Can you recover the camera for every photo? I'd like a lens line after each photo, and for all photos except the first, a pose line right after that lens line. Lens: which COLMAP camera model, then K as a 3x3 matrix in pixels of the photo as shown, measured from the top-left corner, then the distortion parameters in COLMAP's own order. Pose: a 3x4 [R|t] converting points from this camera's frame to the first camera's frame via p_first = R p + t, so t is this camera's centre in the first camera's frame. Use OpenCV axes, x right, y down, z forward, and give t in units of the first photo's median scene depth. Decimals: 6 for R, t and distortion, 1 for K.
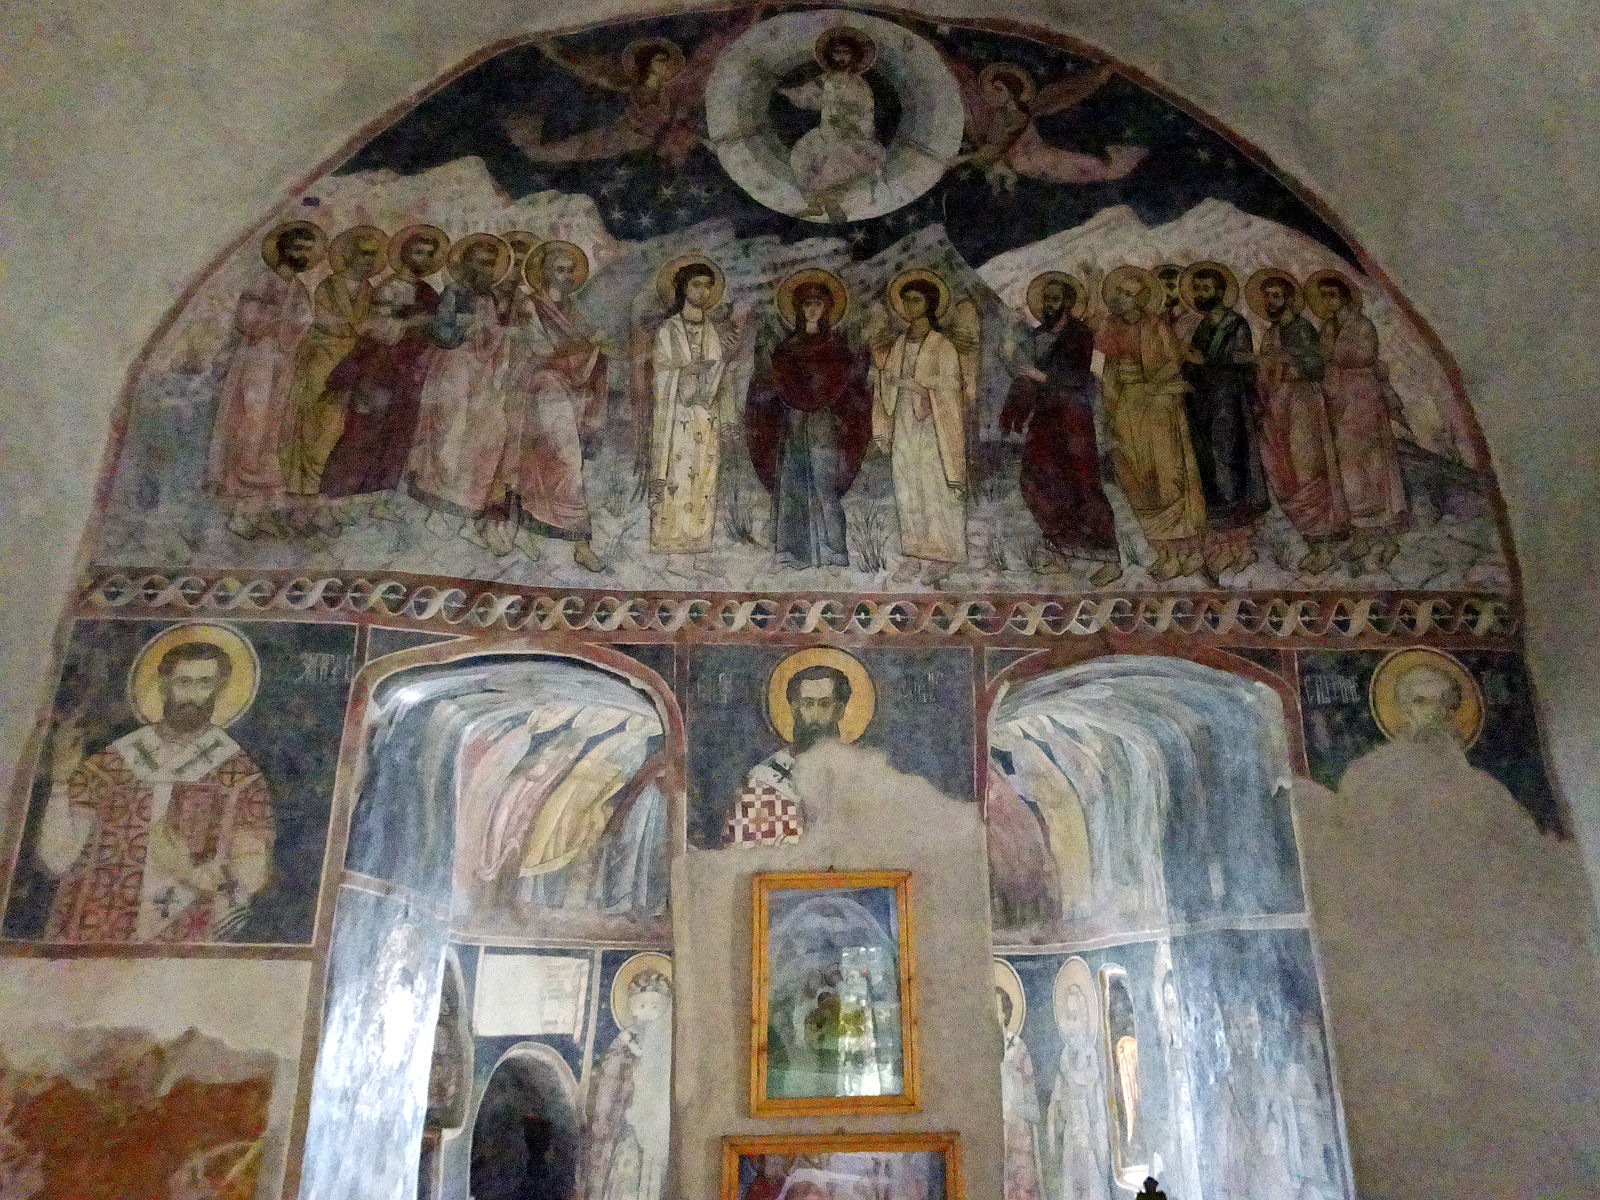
lens RADIAL K [[1139.2, 0, 800.0], [0, 1139.2, 600.0], [0, 0, 1]] dist [-0.004058, -0.007288]
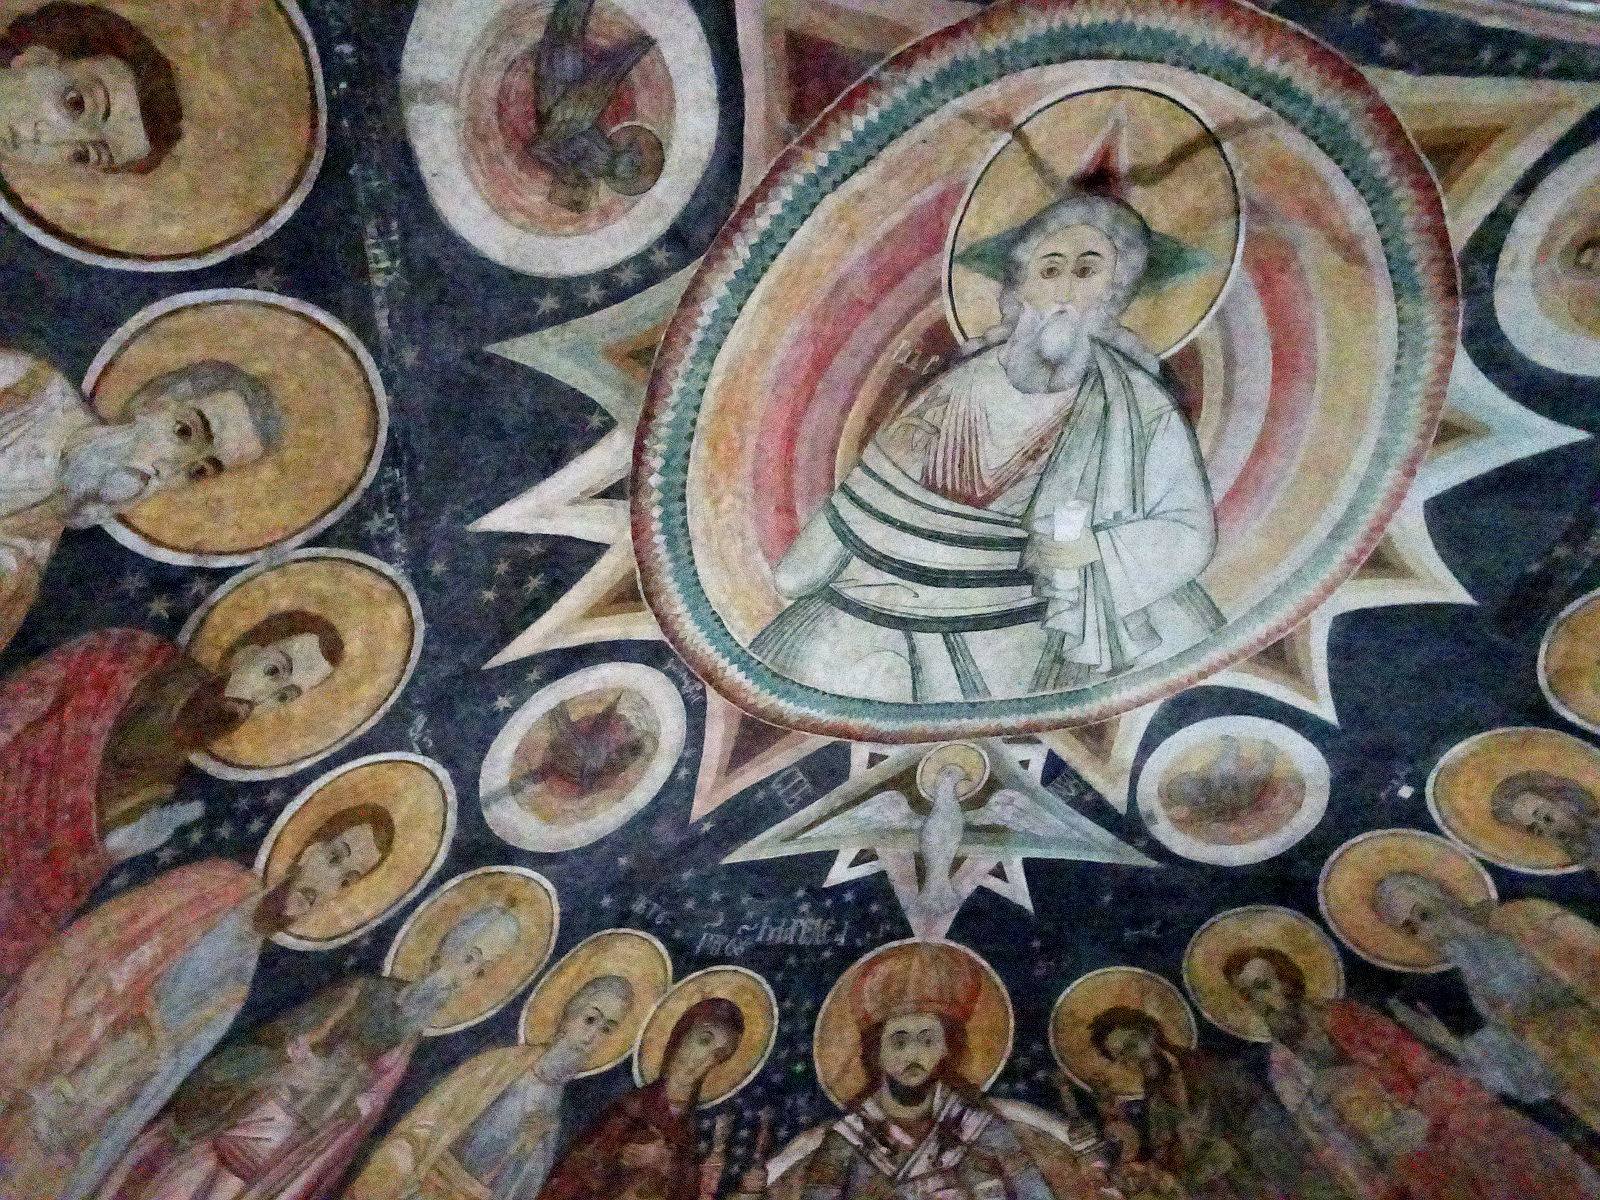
lens RADIAL K [[1097.3, 0, 794.7], [0, 1097.3, 570.6], [0, 0, 1]] dist [-0.000012, -0.002525]
pose [[0.979627, -0.004087, 0.200782, -0.136907], [0.120387, 0.812184, -0.570846, 0.210826], [-0.160739, 0.583388, 0.796129, 0.607319]]
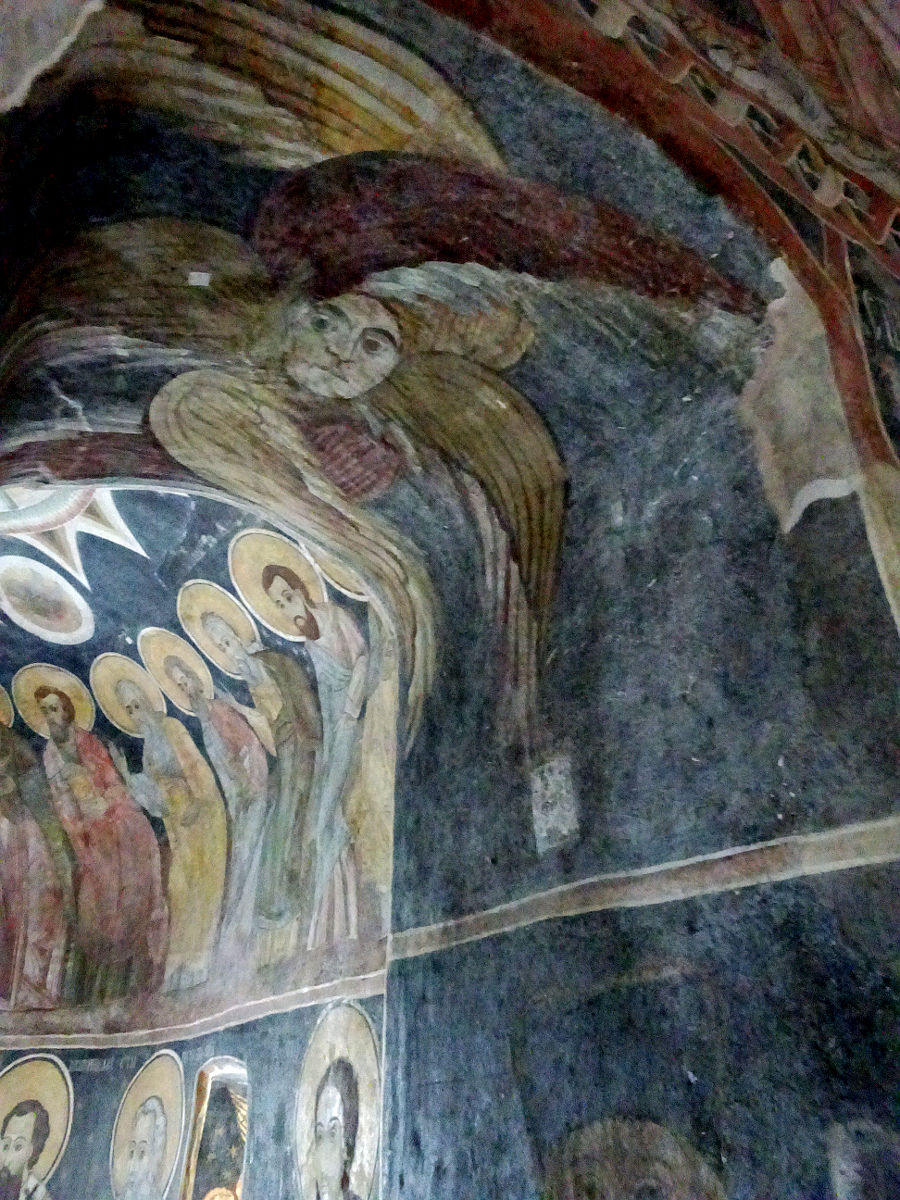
lens RADIAL K [[854.4, 0, 450.0], [0, 854.4, 600.0], [0, 0, 1]] dist [-0.004058, -0.007288]
pose [[0.871974, 0.257608, 0.416292, 0.103939], [-0.161407, 0.954088, -0.252317, 0.149686], [-0.462178, 0.152821, 0.873520, 0.418109]]
